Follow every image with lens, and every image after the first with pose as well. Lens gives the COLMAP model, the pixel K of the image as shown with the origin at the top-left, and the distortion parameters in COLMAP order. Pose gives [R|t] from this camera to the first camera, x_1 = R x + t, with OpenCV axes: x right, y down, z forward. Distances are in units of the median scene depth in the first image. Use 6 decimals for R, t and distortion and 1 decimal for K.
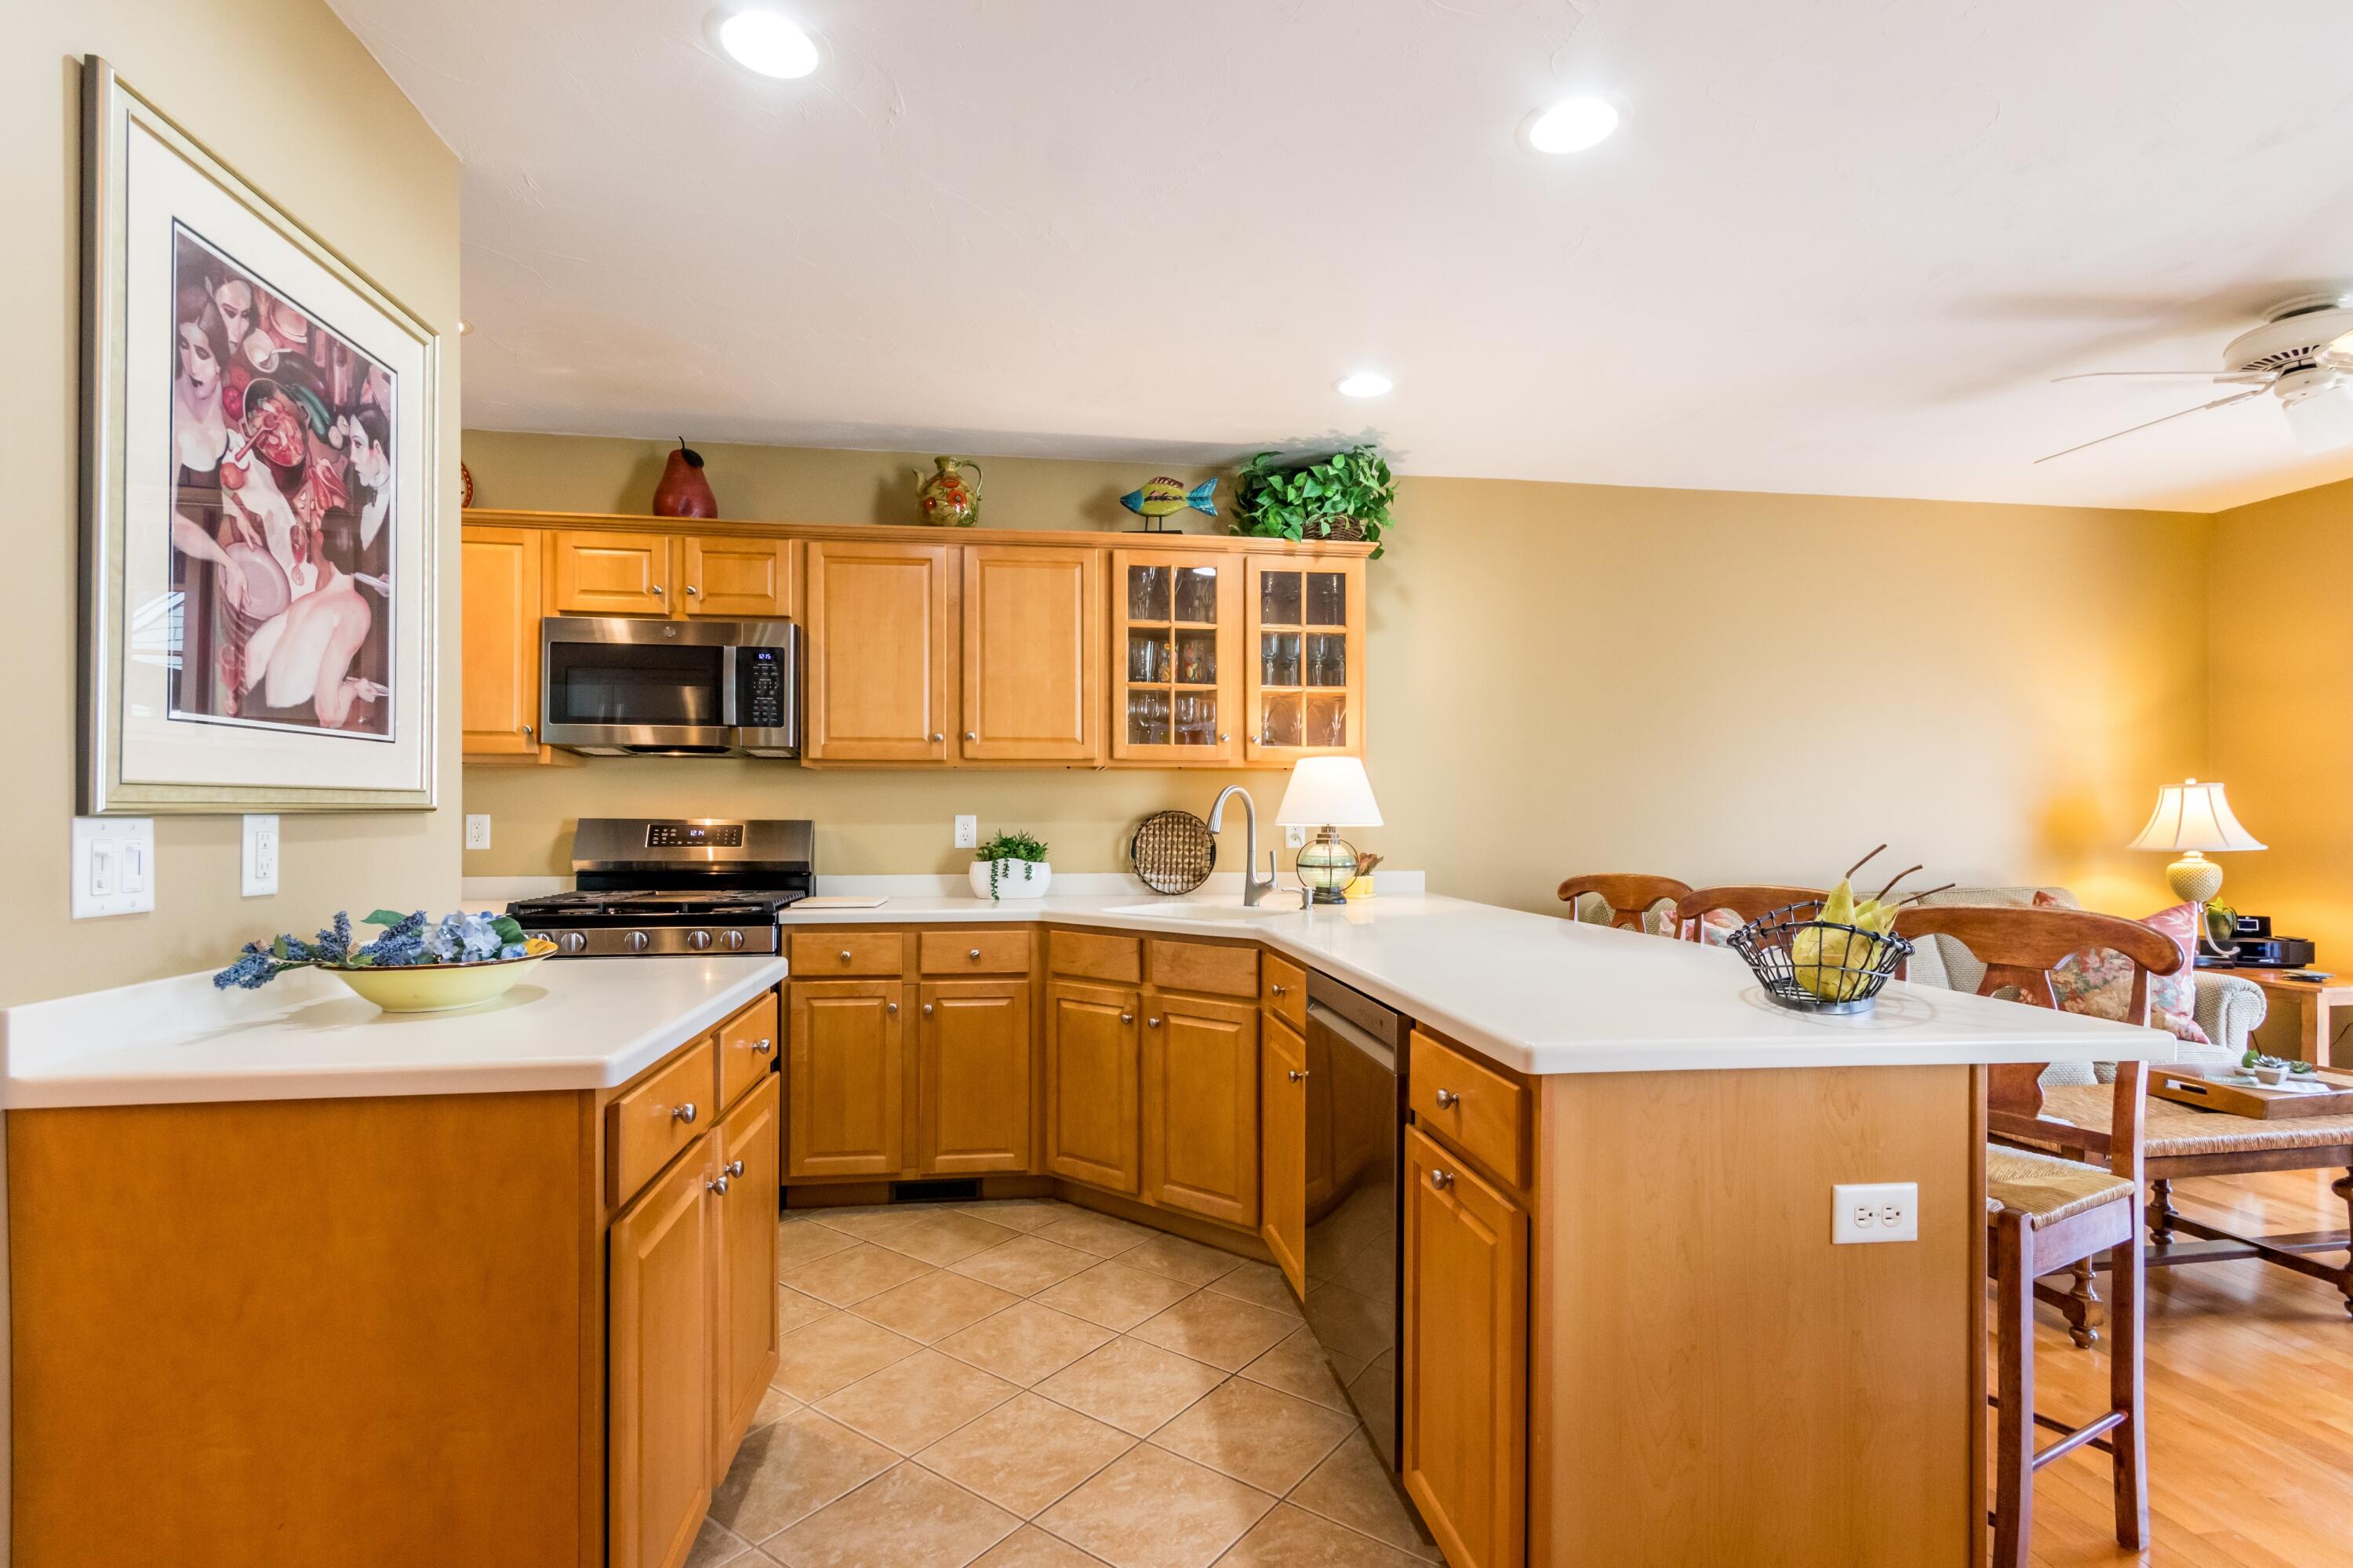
lens RADIAL K [[1115.3, 0, 1192.0], [0, 1115.3, 816.9], [0, 0, 1]] dist [0.005600, -0.001066]
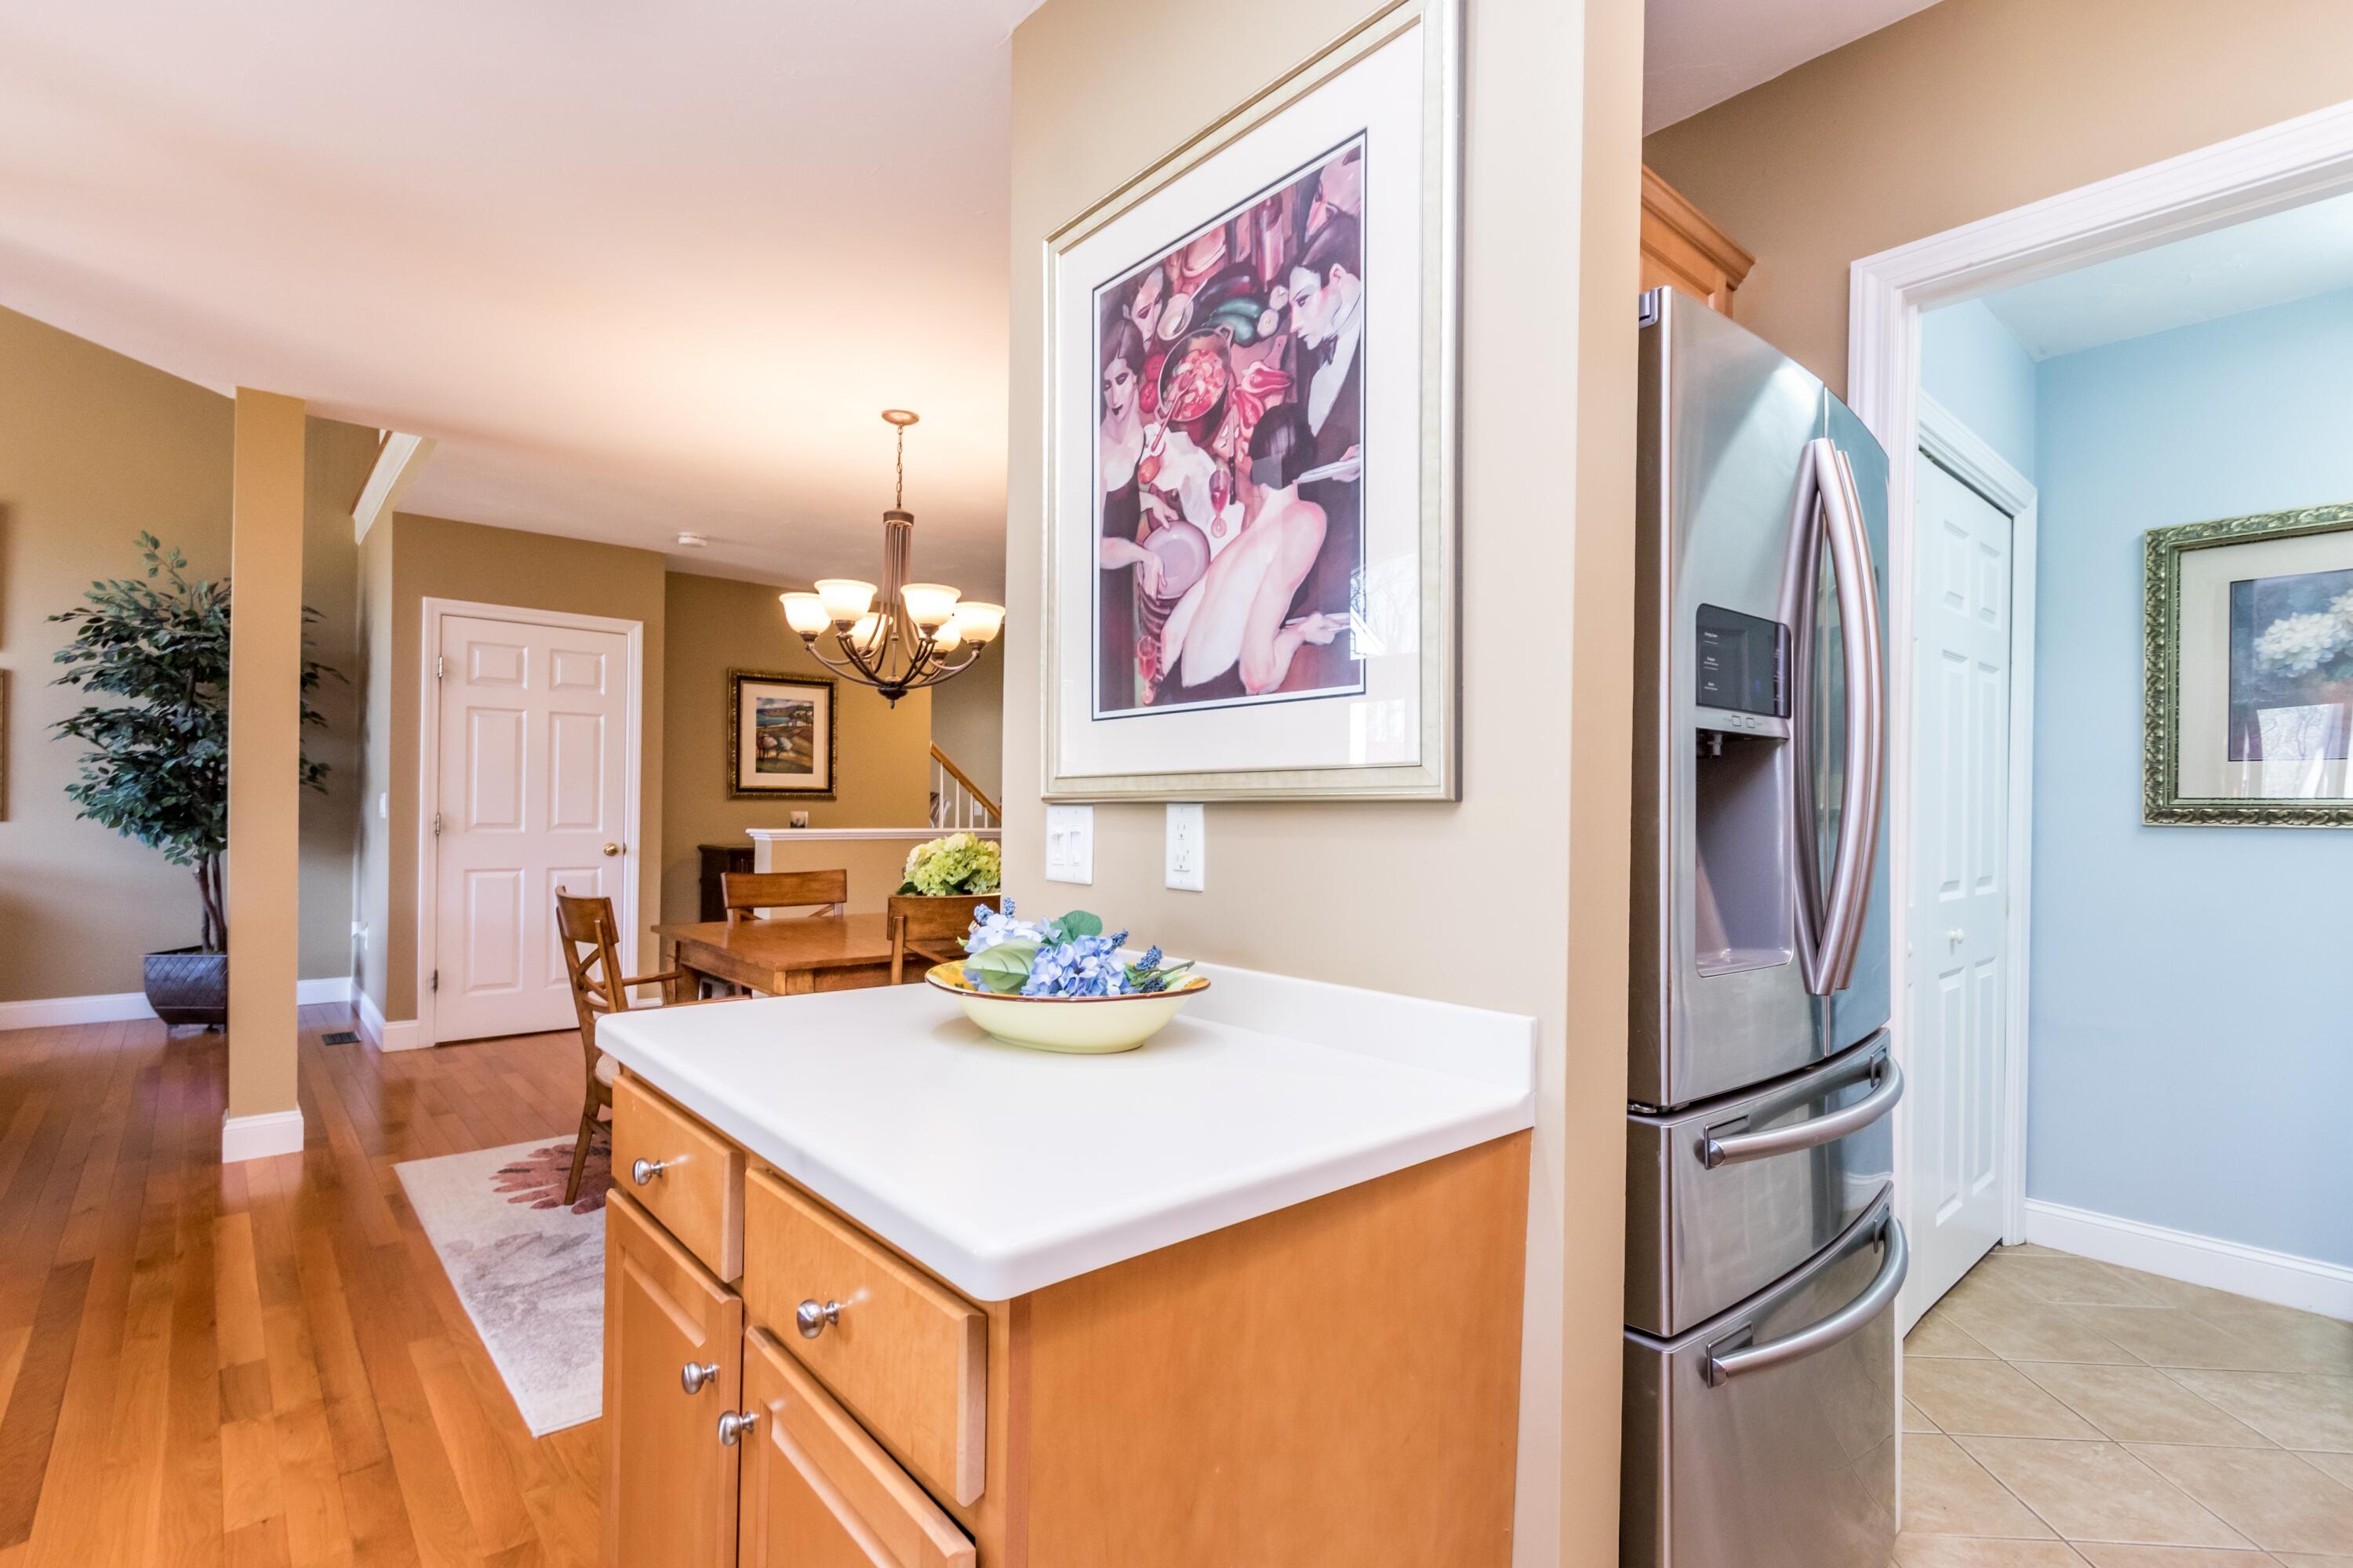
lens RADIAL K [[1115.3, 0, 1162.6], [0, 1115.3, 798.7], [0, 0, 1]] dist [0.005600, -0.001066]
pose [[-0.847926, -0.019908, -0.529741, -0.312638], [-0.016540, 0.999802, -0.011099, 0.004566], [0.529857, -0.000649, -0.848087, 1.725087]]
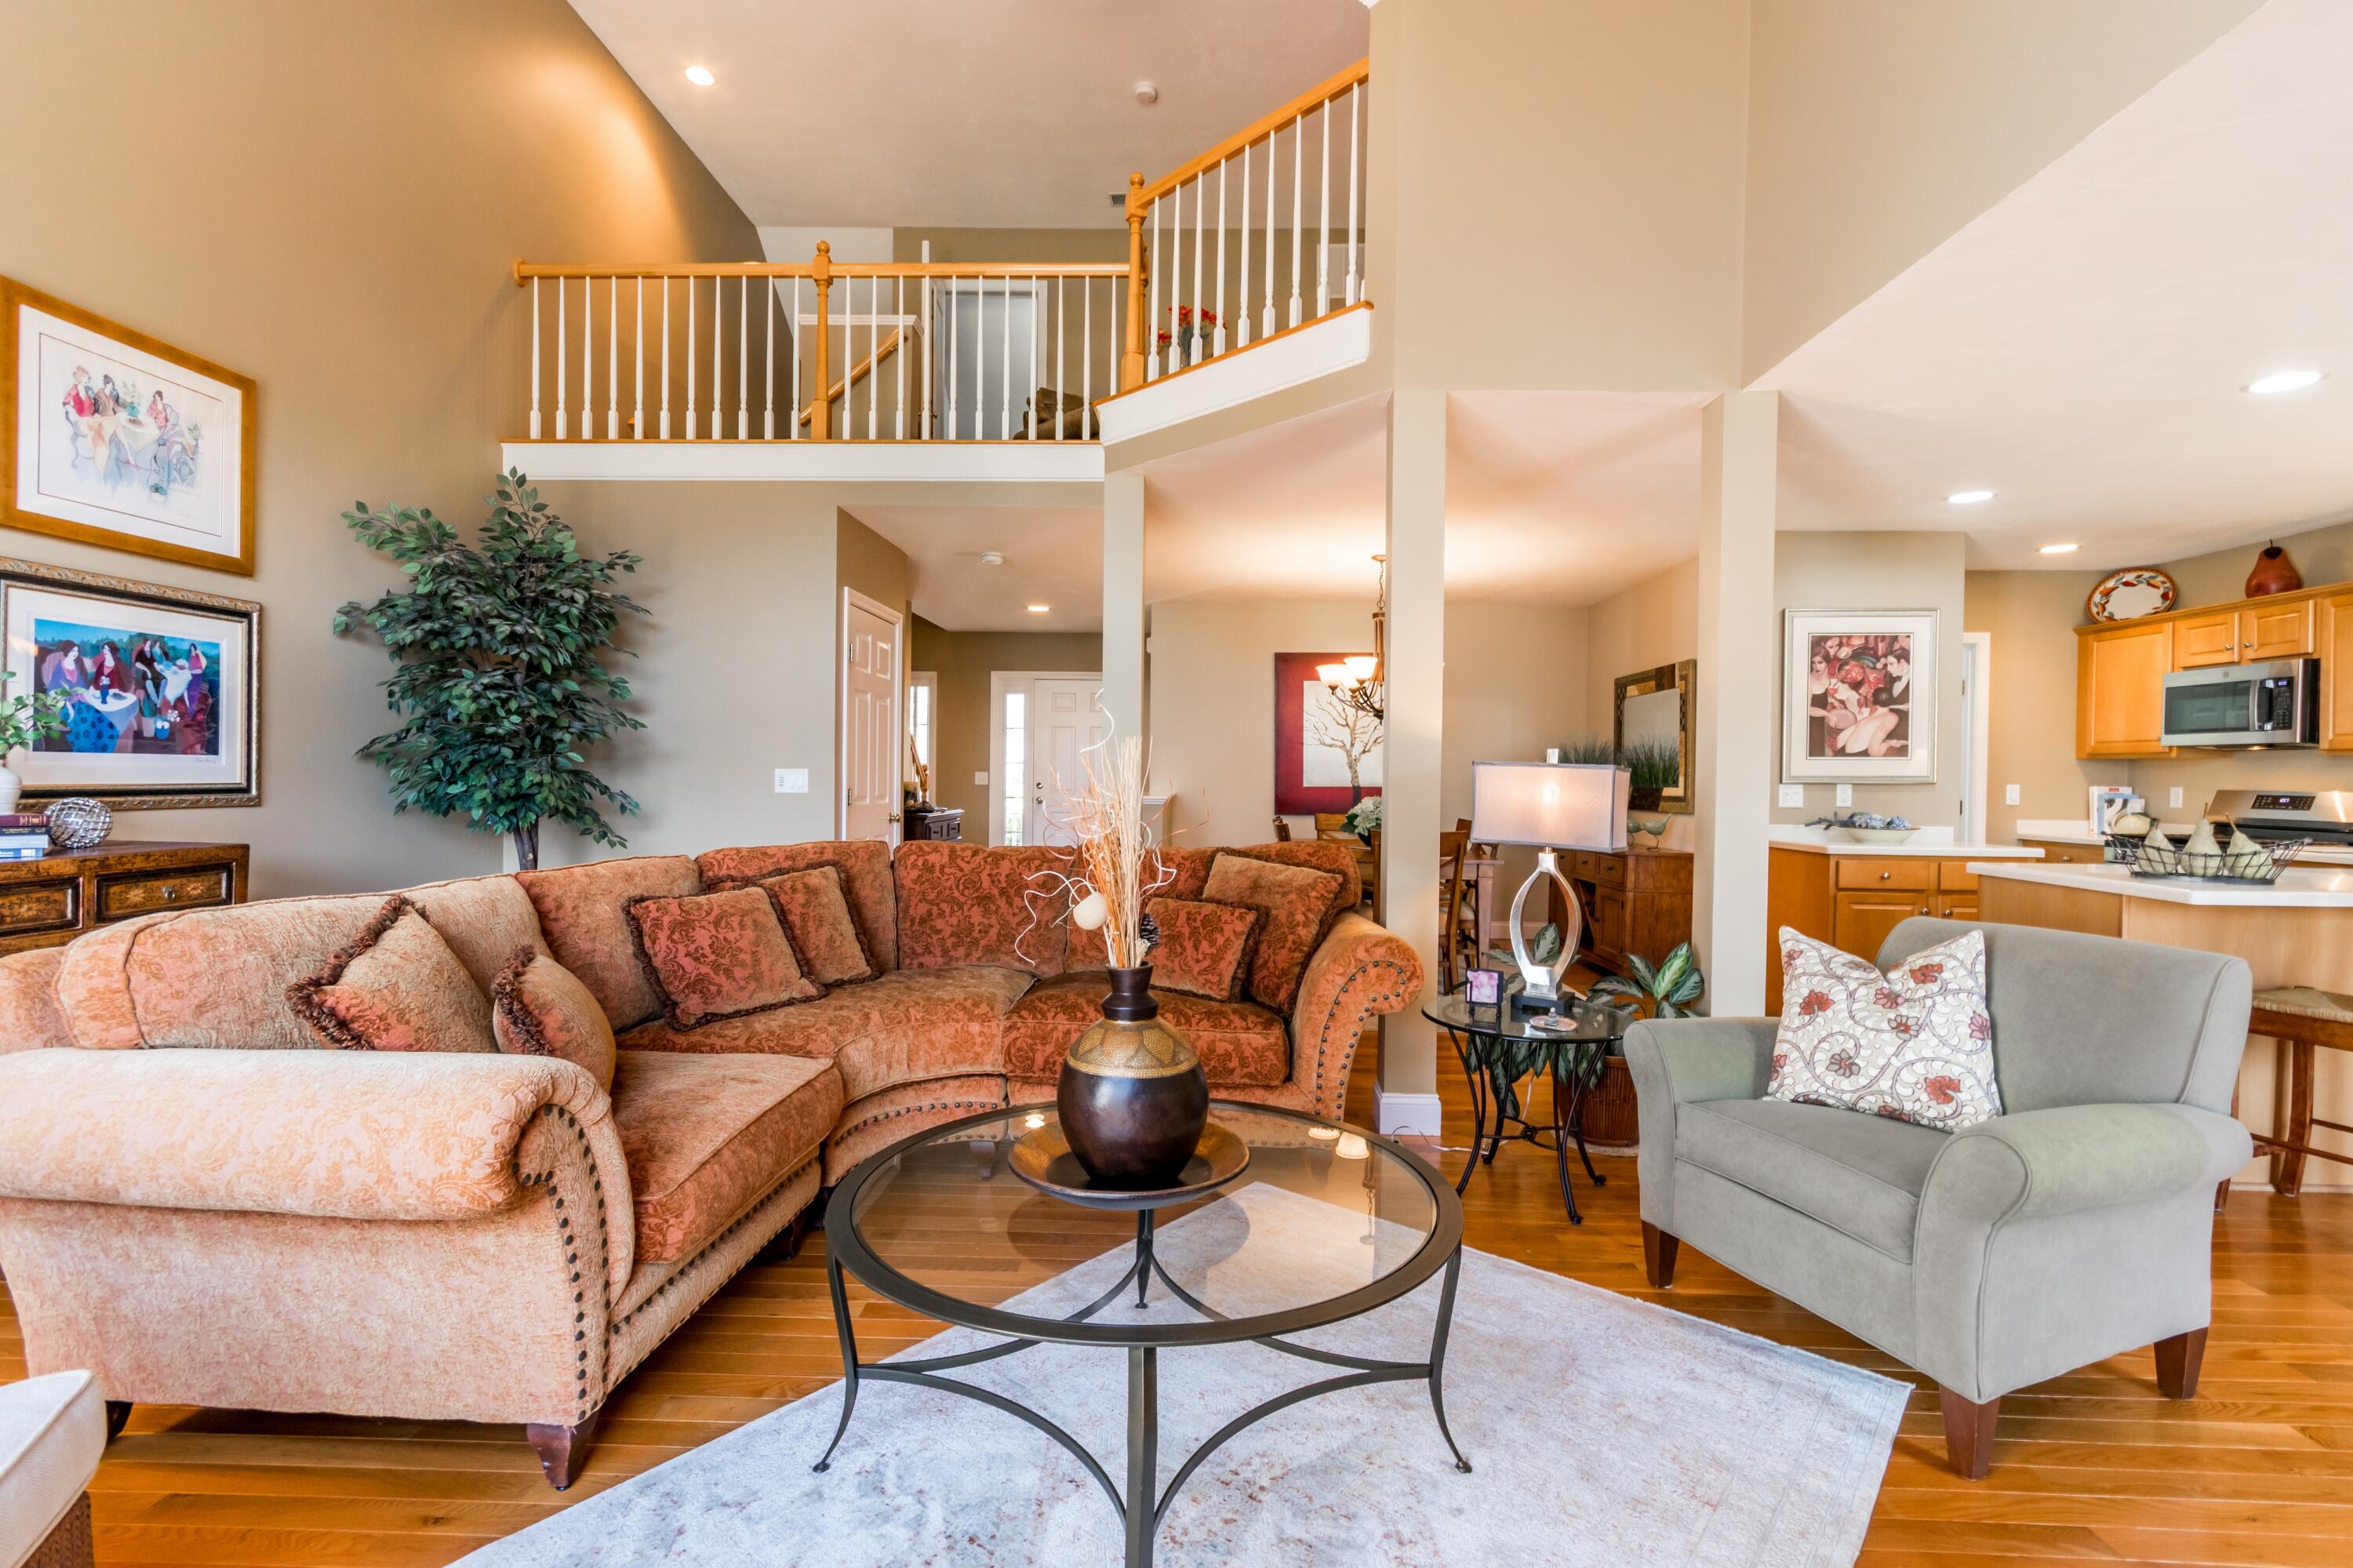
lens RADIAL K [[1115.3, 0, 1165.2], [0, 1115.3, 789.8], [0, 0, 1]] dist [0.005600, -0.001066]
pose [[-0.184119, 0.006984, -0.982879, 2.902896], [-0.011709, 0.999888, 0.009298, 0.008209], [0.982834, 0.013221, -0.184016, -0.431336]]
